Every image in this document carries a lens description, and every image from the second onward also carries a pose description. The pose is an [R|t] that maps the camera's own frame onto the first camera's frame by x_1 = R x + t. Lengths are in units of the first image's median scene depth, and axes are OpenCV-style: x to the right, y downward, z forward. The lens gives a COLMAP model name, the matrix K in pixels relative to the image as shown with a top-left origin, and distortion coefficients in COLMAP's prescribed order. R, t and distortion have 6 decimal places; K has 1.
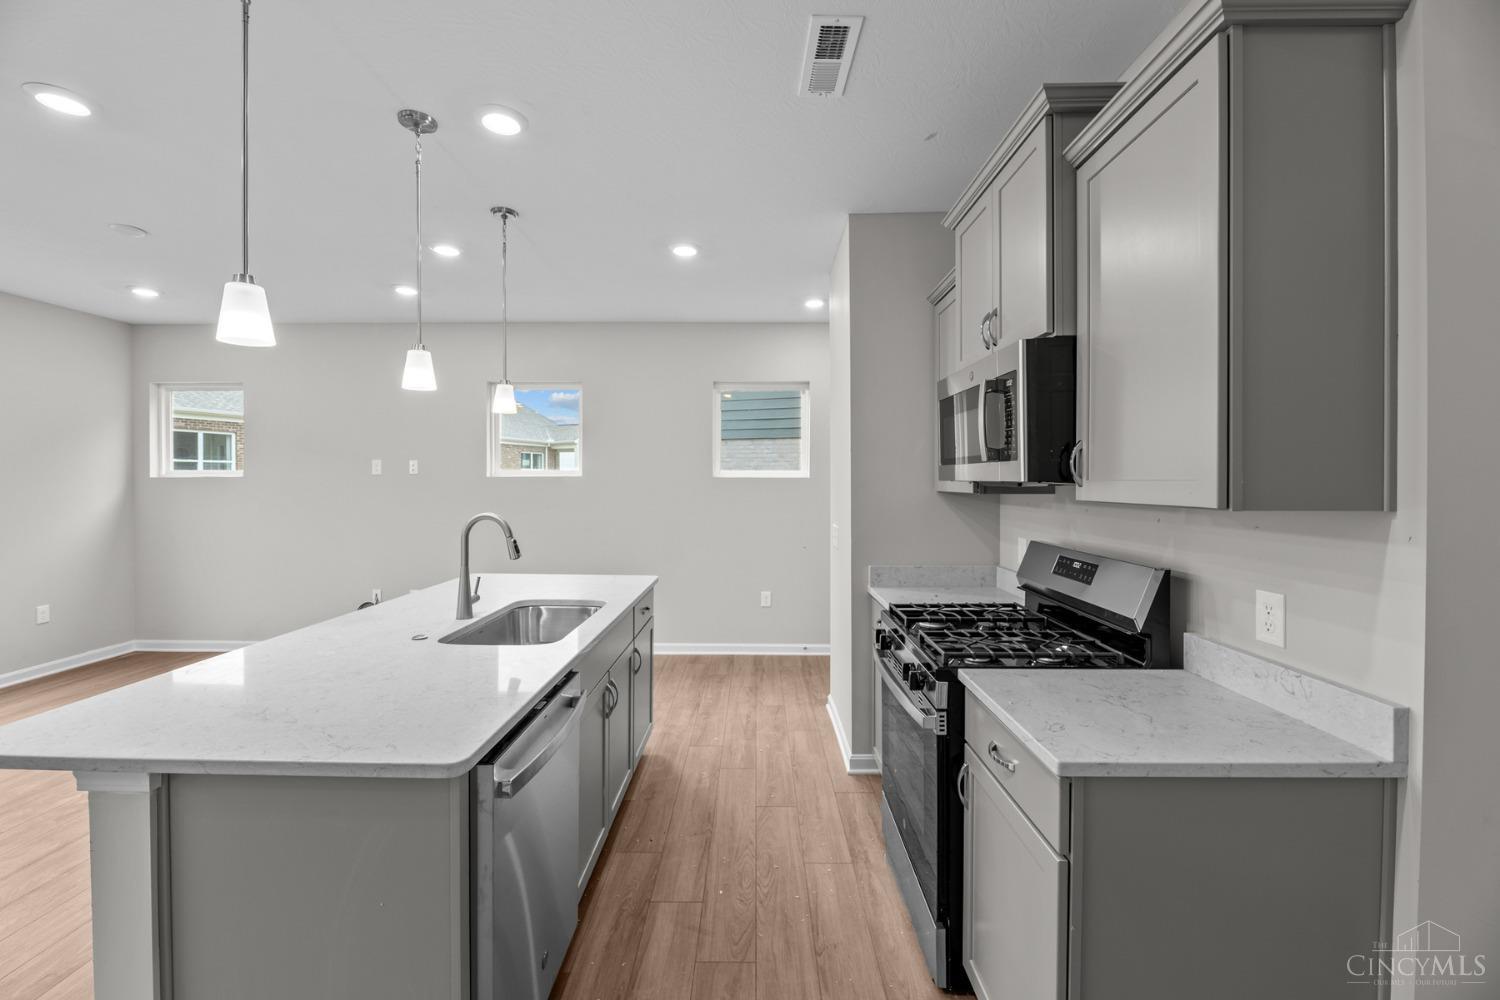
lens RADIAL K [[603.1, 0, 749.5], [0, 603.1, 487.9], [0, 0, 1]] dist [0.001058, -0.003511]
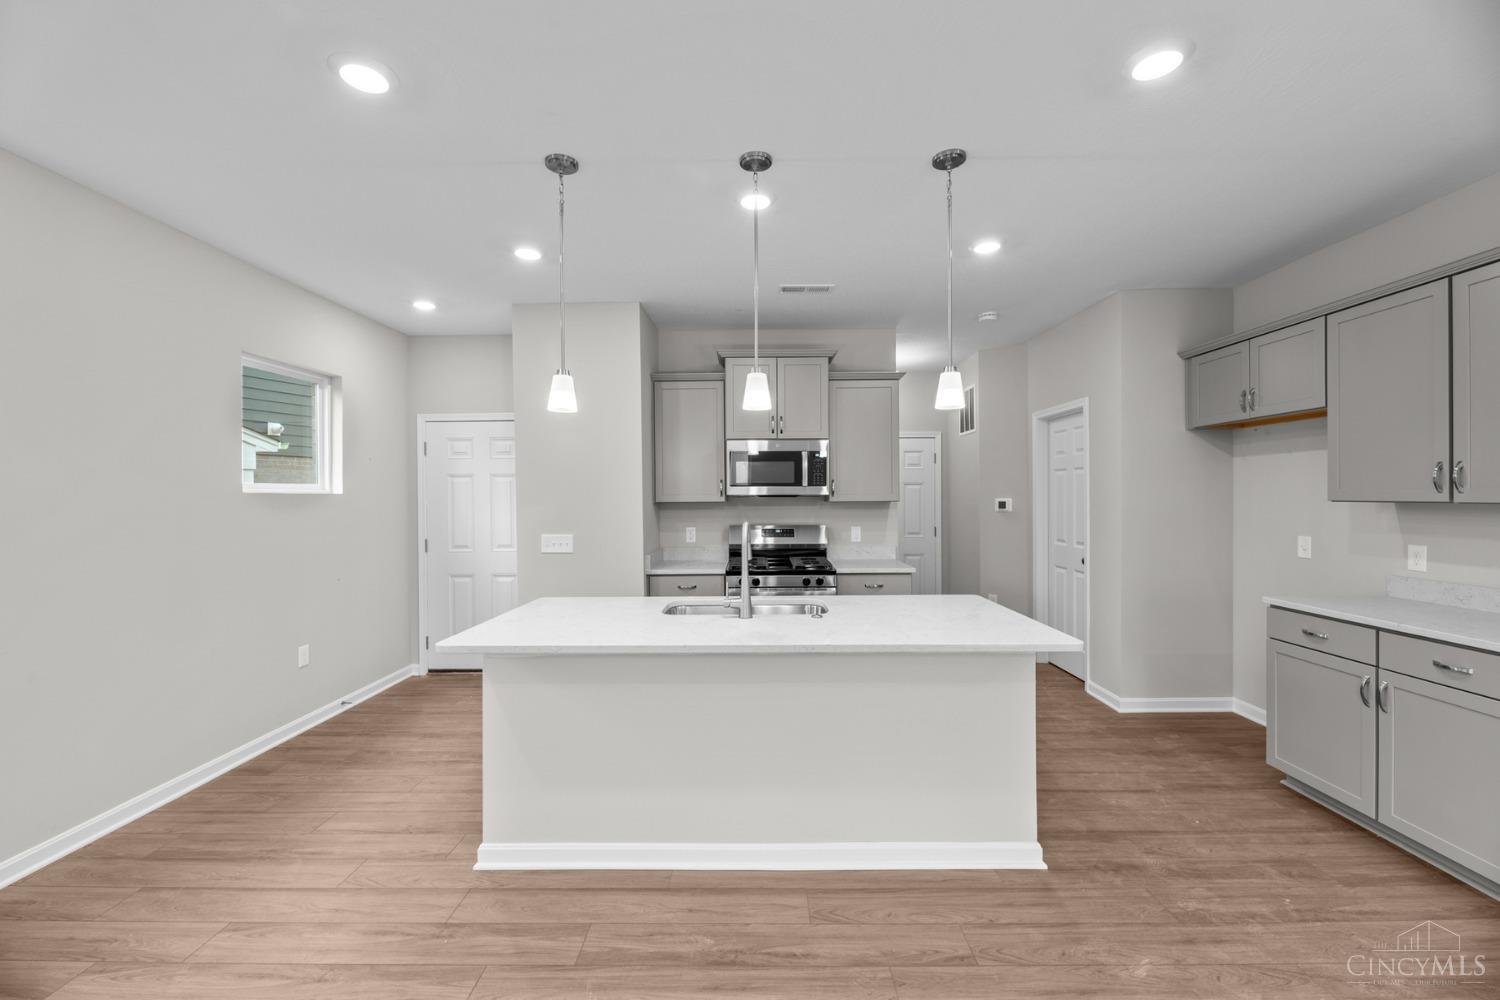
lens RADIAL K [[603.1, 0, 749.5], [0, 603.1, 498.3], [0, 0, 1]] dist [0.001058, -0.003511]
pose [[0.000539, -0.004805, 0.999988, -1.010025], [0.016865, 0.999846, 0.004795, -0.006276], [-0.999858, 0.016862, 0.000620, 0.628068]]
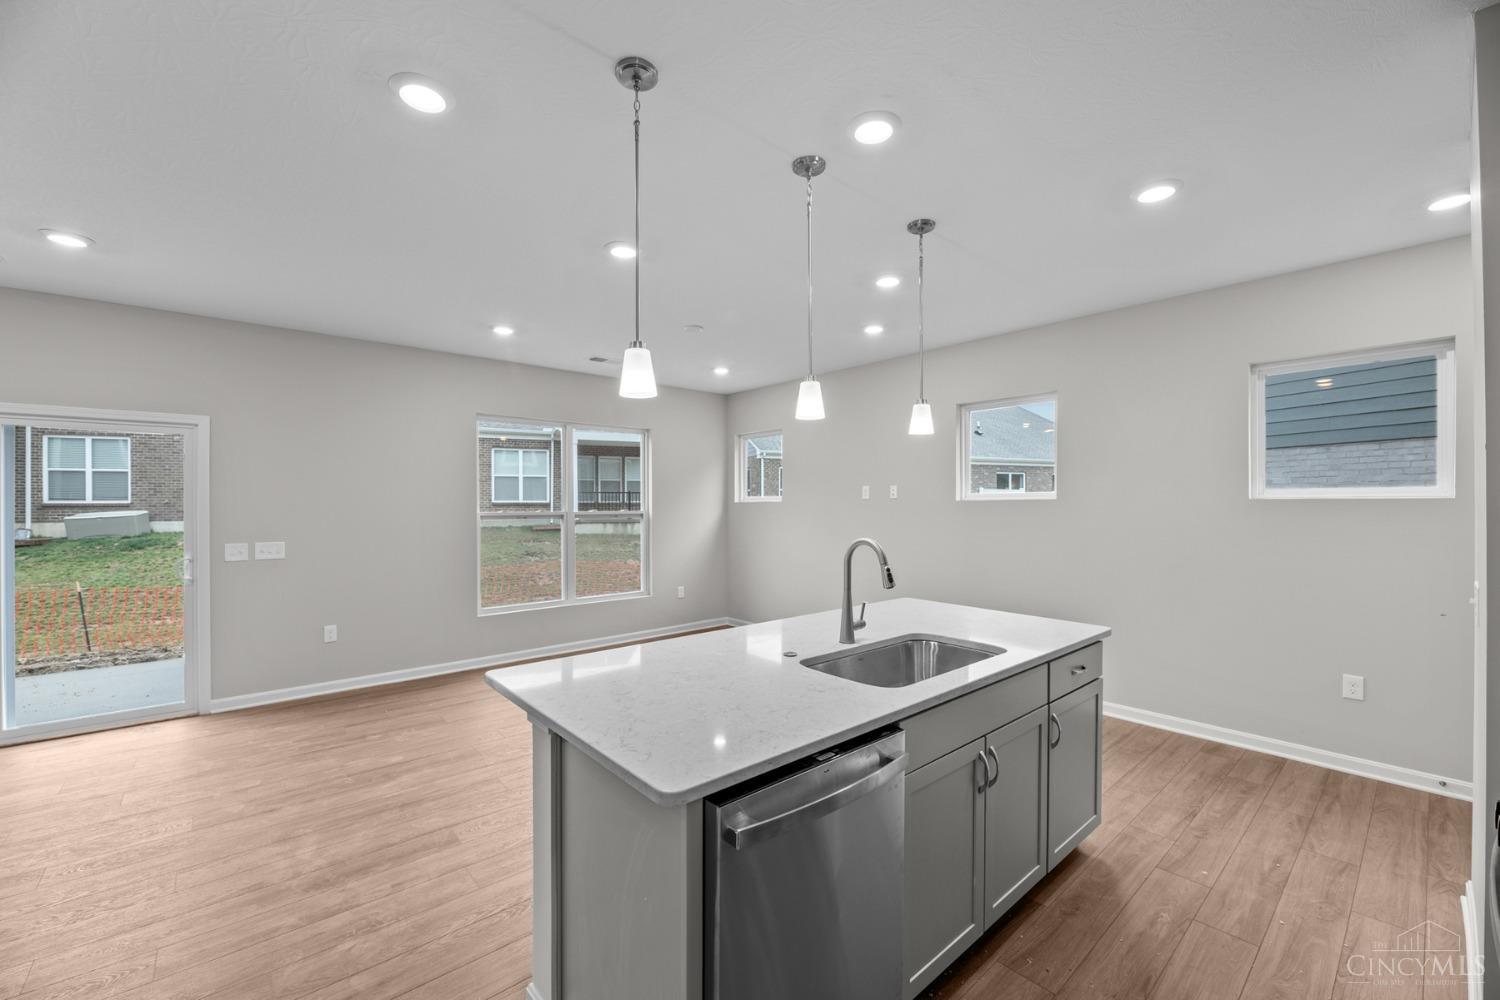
lens RADIAL K [[603.1, 0, 756.4], [0, 603.1, 507.1], [0, 0, 1]] dist [0.001058, -0.003511]
pose [[0.673695, 0.001294, -0.739008, 0.103008], [-0.006340, 0.999972, -0.004029, -0.002205], [0.738982, 0.007399, 0.673684, 0.133949]]
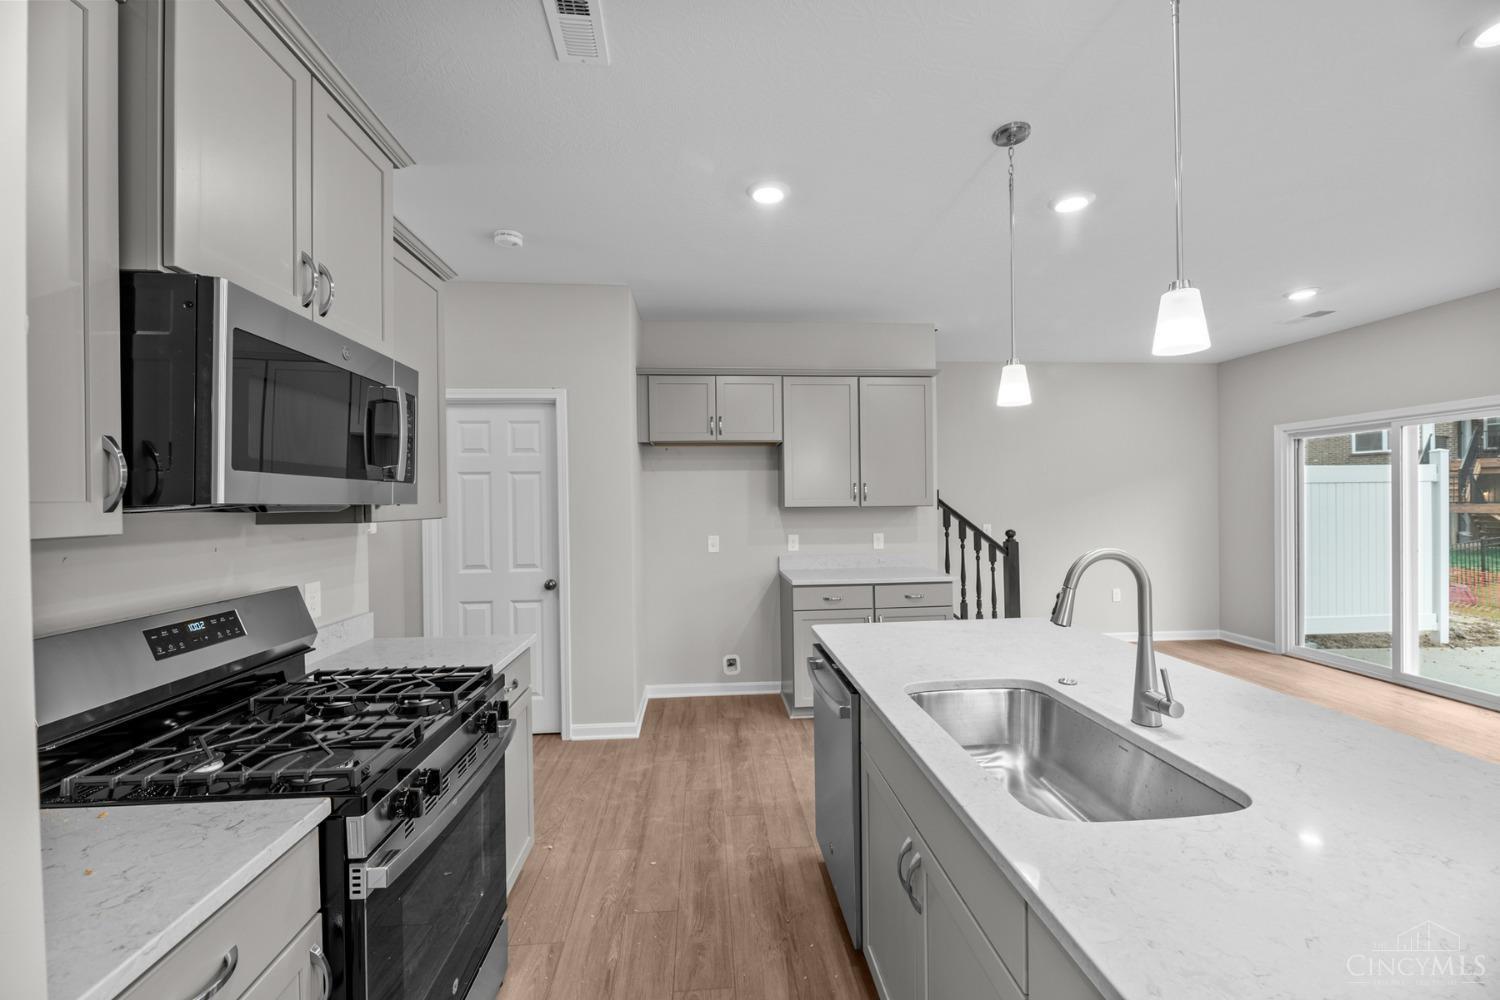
lens RADIAL K [[603.1, 0, 754.2], [0, 603.1, 501.4], [0, 0, 1]] dist [0.001058, -0.003511]
pose [[-0.994729, 0.011479, -0.101894, -0.014819], [0.010453, 0.999889, 0.010594, -0.009707], [0.102004, 0.009473, -0.994739, 0.990877]]
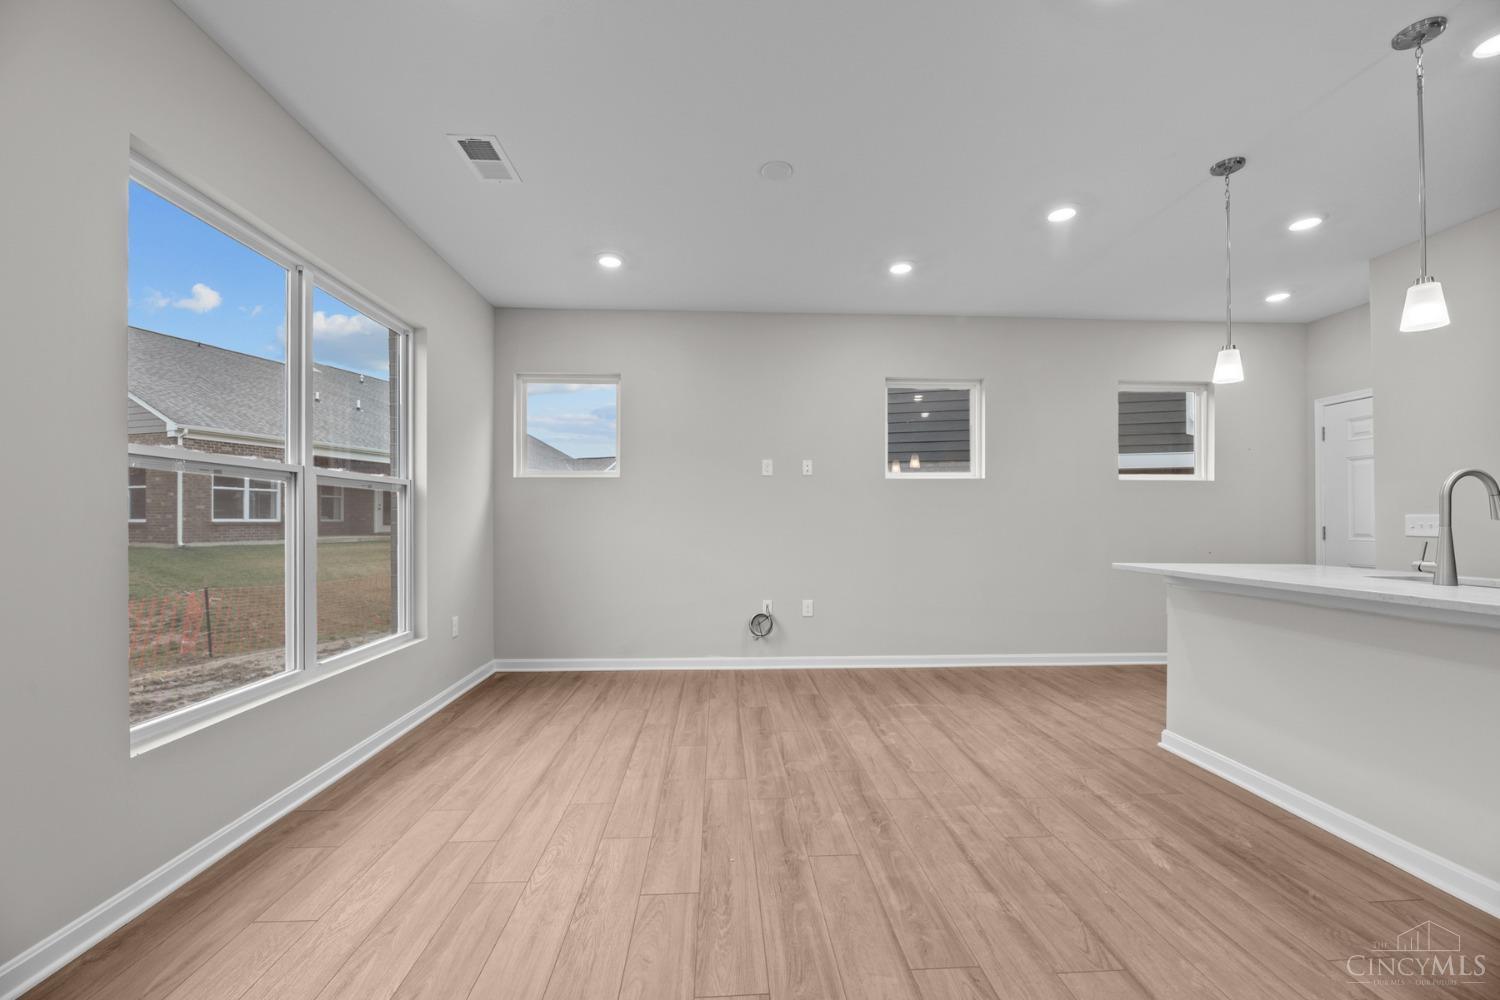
lens RADIAL K [[603.1, 0, 748.9], [0, 603.1, 521.1], [0, 0, 1]] dist [0.001058, -0.003511]
pose [[0.998103, -0.000564, 0.061559, -0.995831], [0.001199, 0.999946, -0.010291, 0.081249], [-0.061550, 0.010346, 0.998050, 0.109114]]
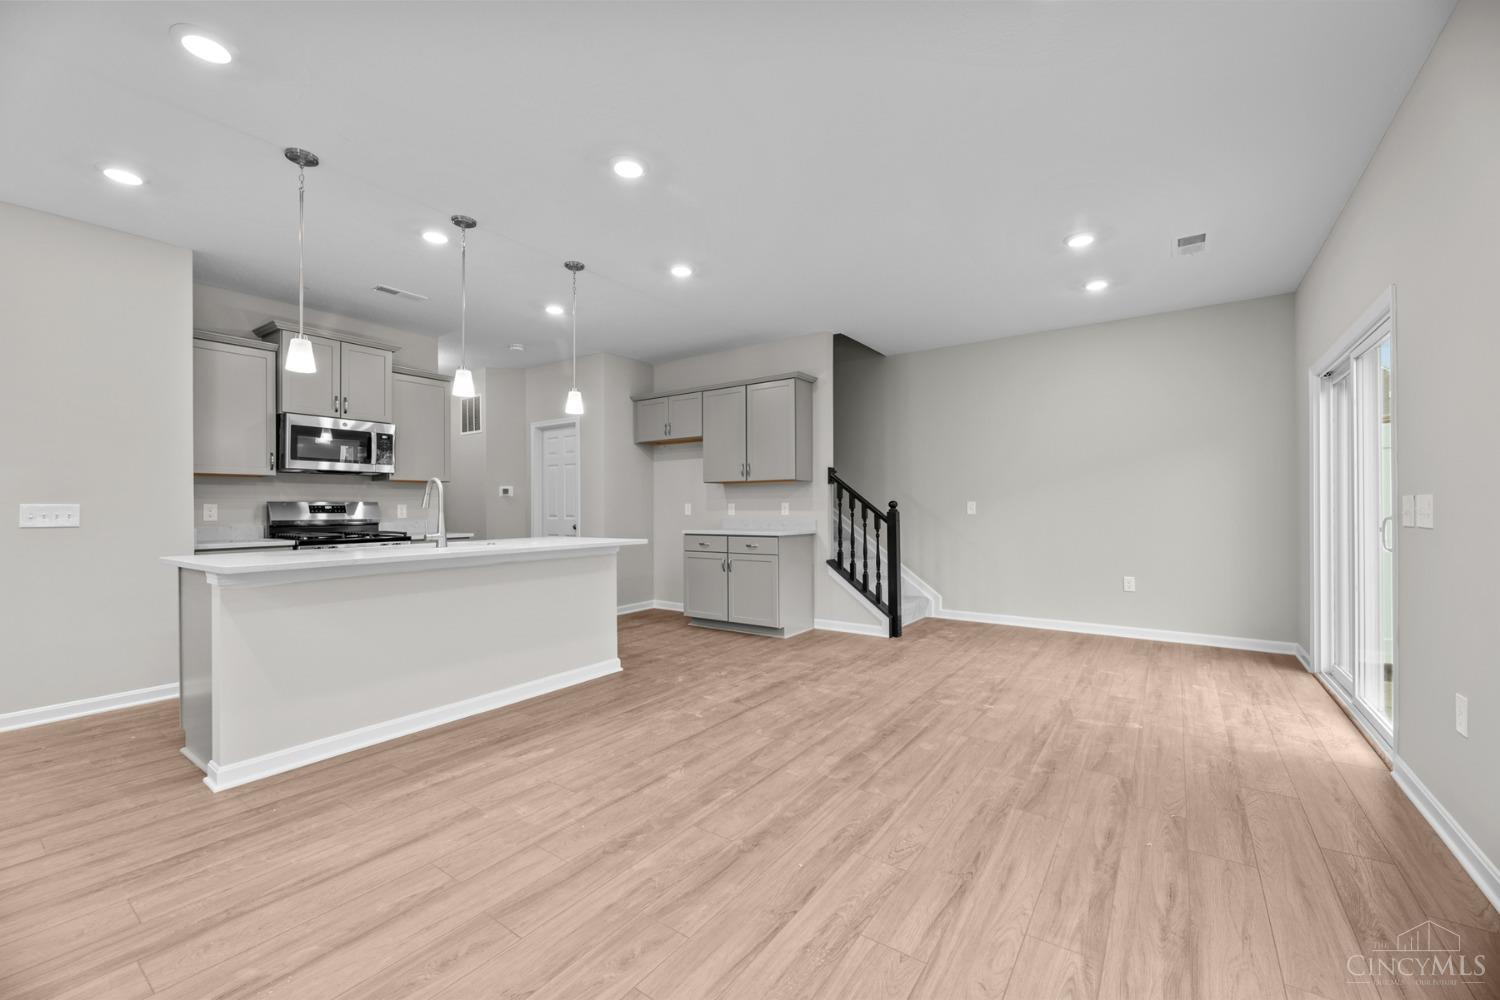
lens RADIAL K [[603.1, 0, 751.2], [0, 603.1, 504.3], [0, 0, 1]] dist [0.001058, -0.003511]
pose [[-0.823989, 0.006582, 0.566568, -1.247146], [0.010189, 0.999943, 0.003201, 0.070901], [-0.566515, 0.008410, -0.824009, 1.144896]]
